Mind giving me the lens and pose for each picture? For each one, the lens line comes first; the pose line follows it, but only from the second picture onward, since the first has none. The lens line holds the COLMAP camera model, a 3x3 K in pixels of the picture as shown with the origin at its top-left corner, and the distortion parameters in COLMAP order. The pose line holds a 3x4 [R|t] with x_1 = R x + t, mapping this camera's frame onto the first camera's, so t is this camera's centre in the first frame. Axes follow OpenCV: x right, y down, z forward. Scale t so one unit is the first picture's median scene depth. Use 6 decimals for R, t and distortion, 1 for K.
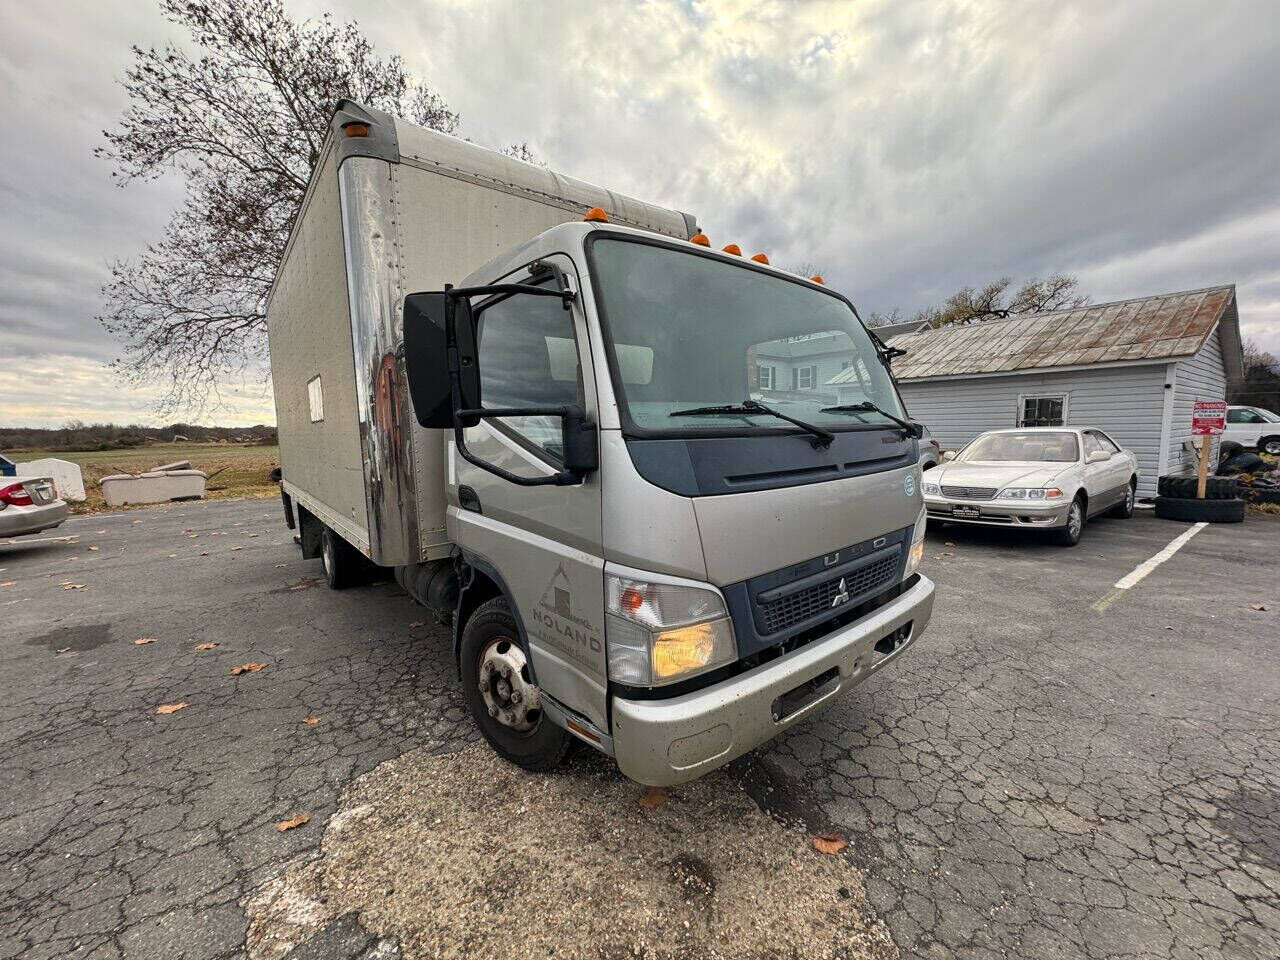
lens RADIAL K [[518.9, 0, 640.0], [0, 518.9, 480.0], [0, 0, 1]] dist [-0.000657, -0.000014]
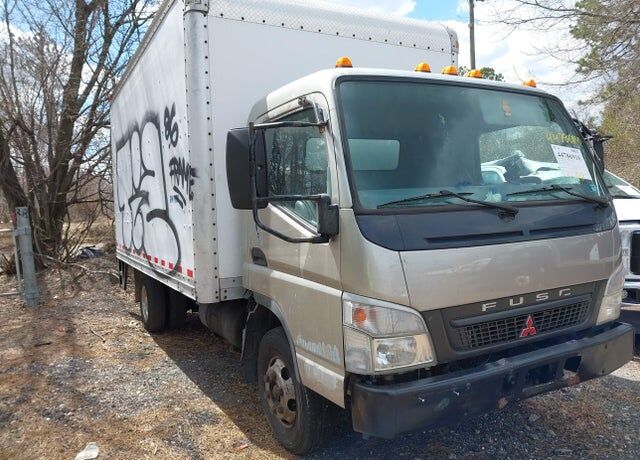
lens RADIAL K [[526.9, 0, 320.0], [0, 526.9, 230.0], [0, 0, 1]] dist [0.007545, 0.002953]
pose [[0.982103, -0.005734, -0.188255, 0.148332], [-0.002844, 0.998971, -0.045266, 0.037878], [0.188321, 0.044991, 0.981077, -0.528035]]
